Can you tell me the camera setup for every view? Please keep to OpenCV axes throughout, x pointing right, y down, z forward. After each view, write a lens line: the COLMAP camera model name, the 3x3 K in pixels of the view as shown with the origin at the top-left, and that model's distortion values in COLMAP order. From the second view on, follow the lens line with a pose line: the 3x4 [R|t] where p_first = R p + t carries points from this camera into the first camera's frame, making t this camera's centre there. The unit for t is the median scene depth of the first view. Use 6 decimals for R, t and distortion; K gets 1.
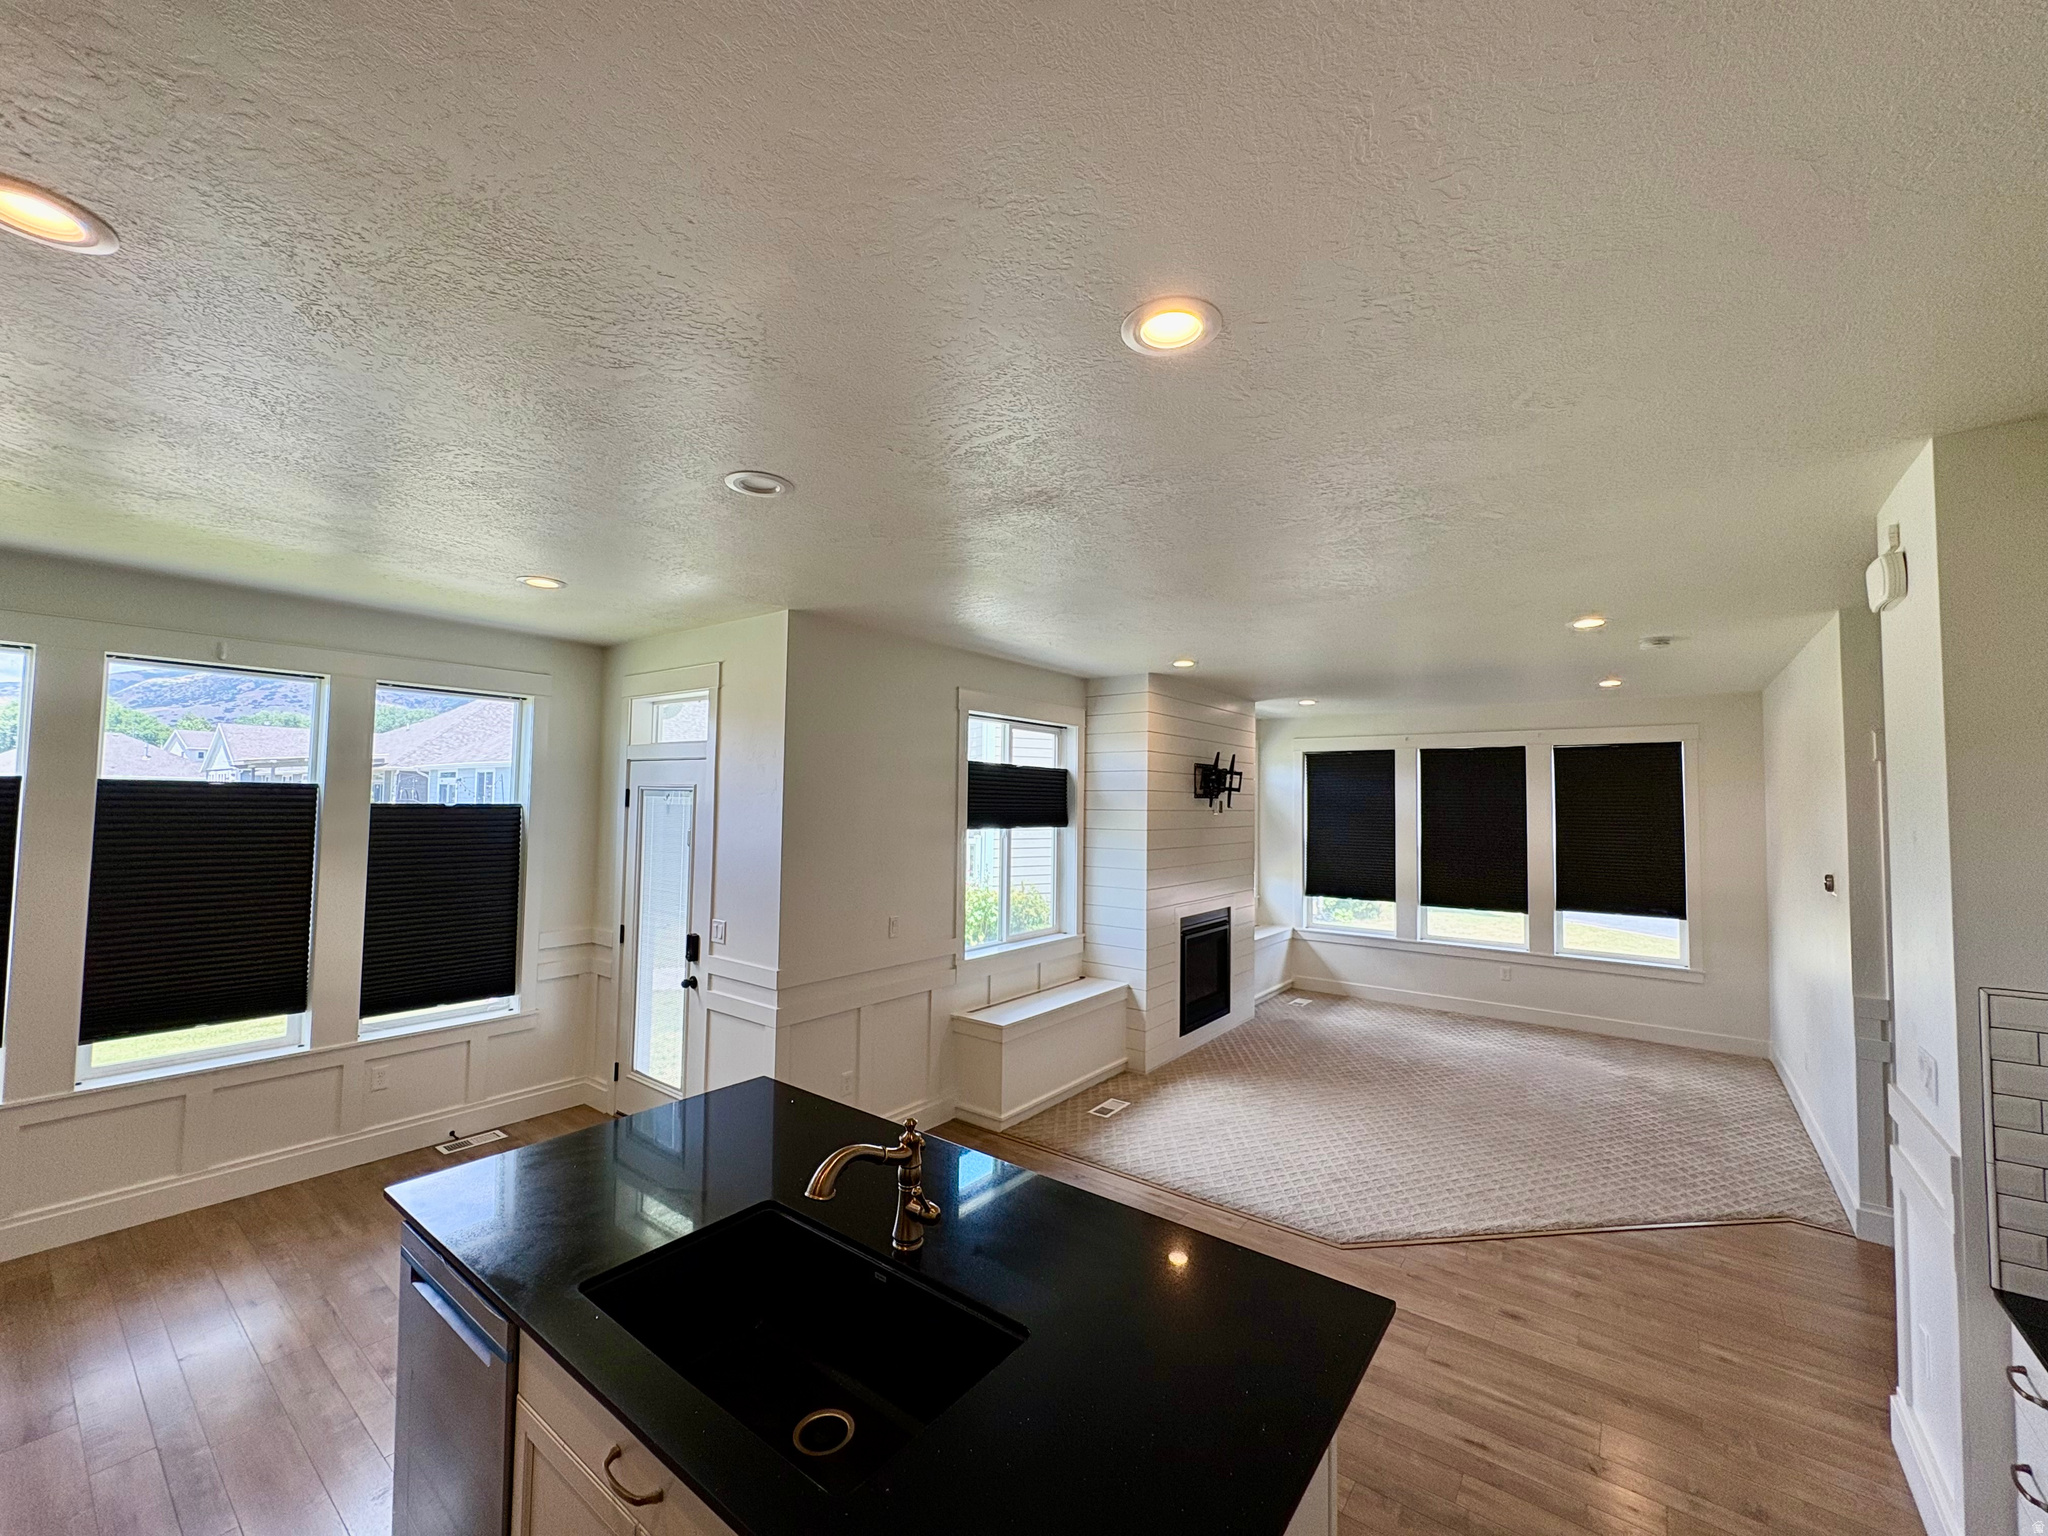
lens RADIAL K [[822.1, 0, 1022.6], [0, 822.1, 772.8], [0, 0, 1]] dist [-0.001594, -0.000253]
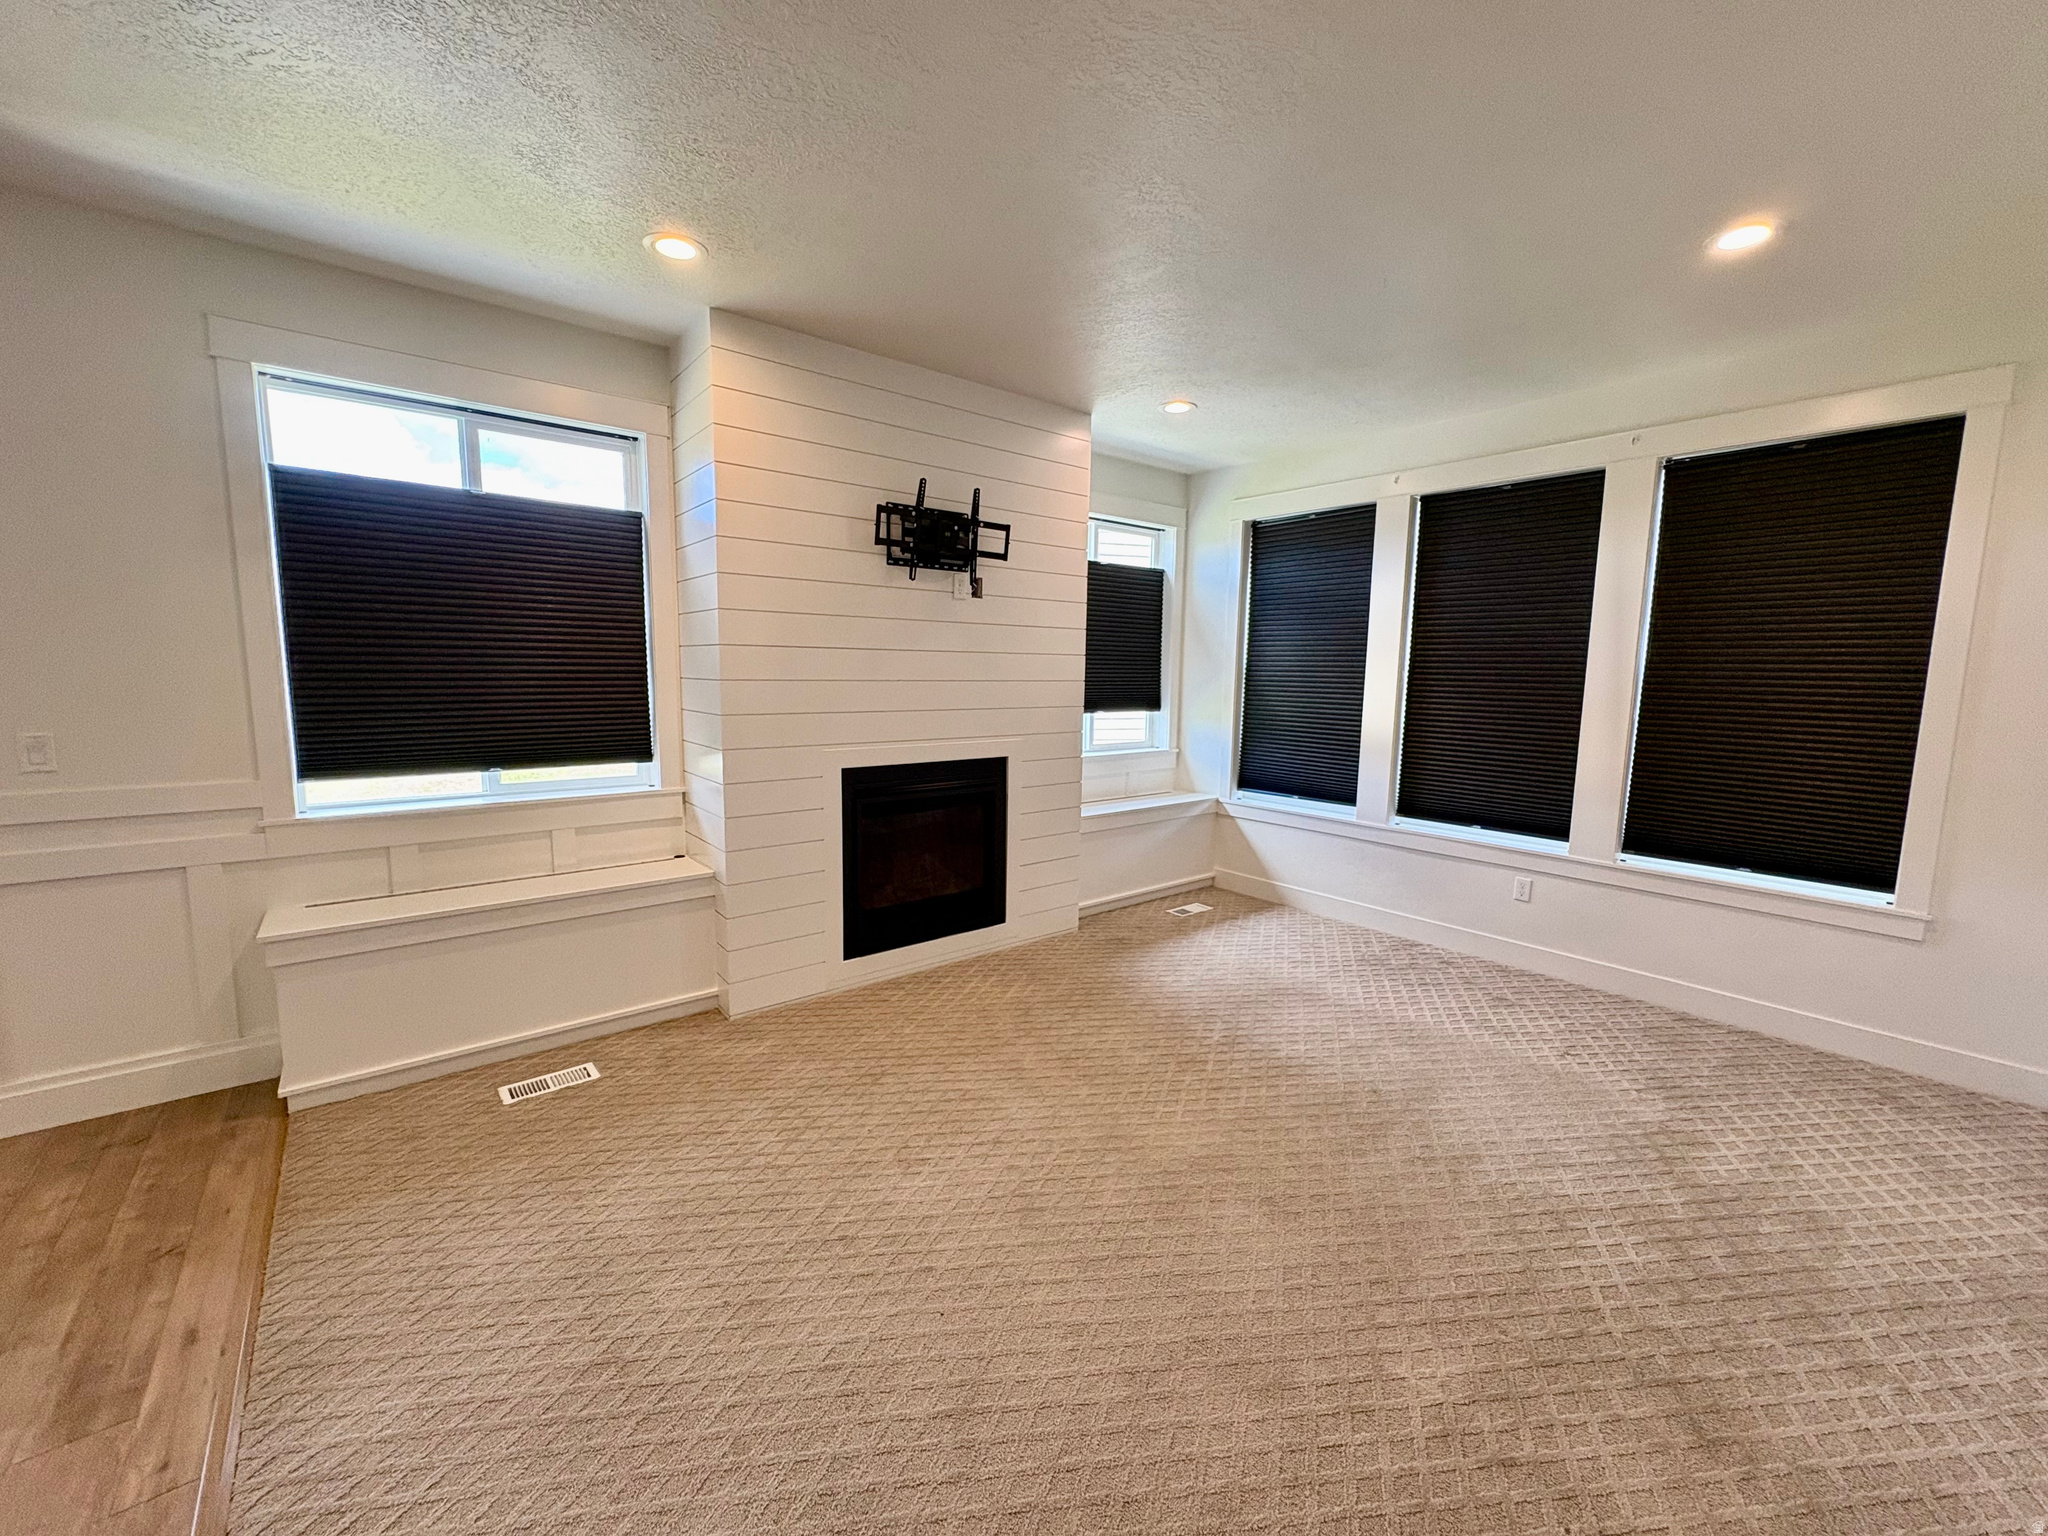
lens RADIAL K [[822.1, 0, 1022.6], [0, 822.1, 772.8], [0, 0, 1]] dist [-0.001594, -0.000253]
pose [[0.972477, 0.034692, -0.230402, 0.426685], [0.003773, 0.986379, 0.164447, 0.078293], [0.232969, -0.160790, 0.959100, 0.434461]]
